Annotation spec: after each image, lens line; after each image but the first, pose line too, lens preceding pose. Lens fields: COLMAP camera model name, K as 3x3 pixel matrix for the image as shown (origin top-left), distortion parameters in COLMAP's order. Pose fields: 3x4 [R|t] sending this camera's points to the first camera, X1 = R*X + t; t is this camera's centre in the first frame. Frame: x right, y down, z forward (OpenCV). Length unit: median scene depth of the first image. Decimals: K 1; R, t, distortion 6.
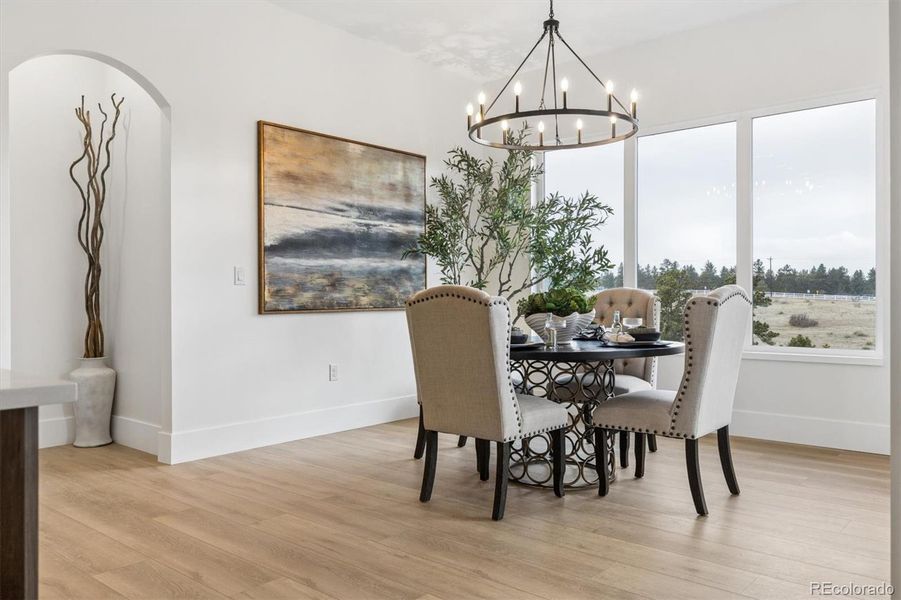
lens RADIAL K [[689.2, 0, 447.9], [0, 689.2, 303.3], [0, 0, 1]] dist [0.001750, -0.005006]
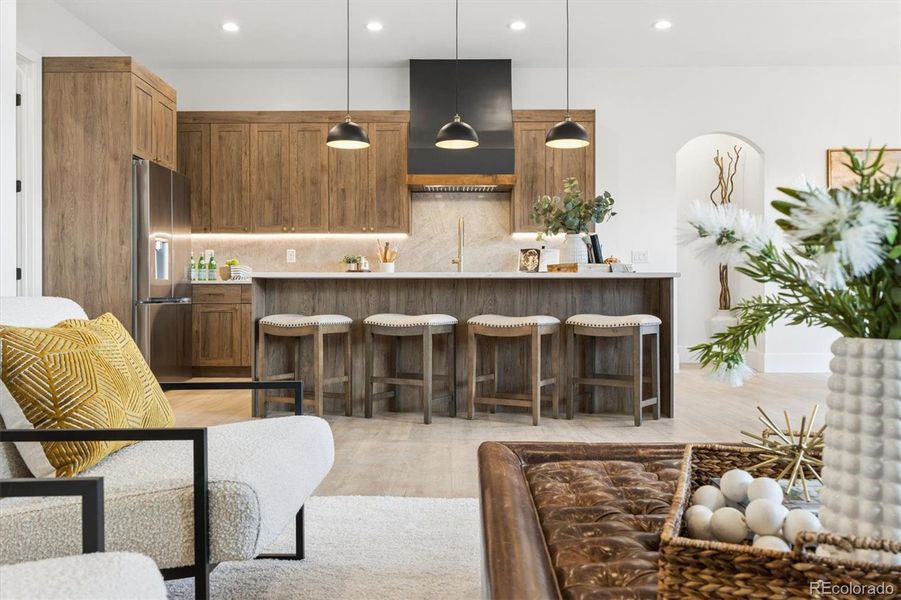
lens RADIAL K [[767.5, 0, 450.0], [0, 767.5, 295.2], [0, 0, 1]] dist [-0.001016, 0.001460]
pose [[0.649205, -0.002856, -0.760608, 0.430391], [-0.001437, 0.999987, -0.004982, 0.052743], [0.760612, 0.004328, 0.649193, -0.646915]]
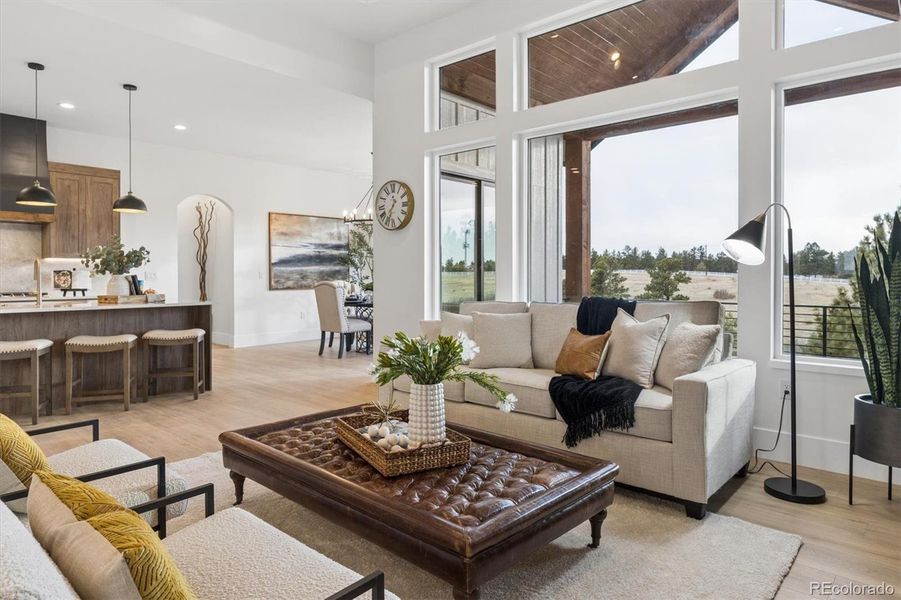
lens RADIAL K [[541.8, 0, 442.0], [0, 541.8, 285.0], [0, 0, 1]] dist [0.009816, 0.001795]
pose [[0.999573, 0.001995, -0.029144, 0.387906], [-0.001716, 0.999953, 0.009569, -0.022203], [0.029161, -0.009515, 0.999529, -0.896390]]
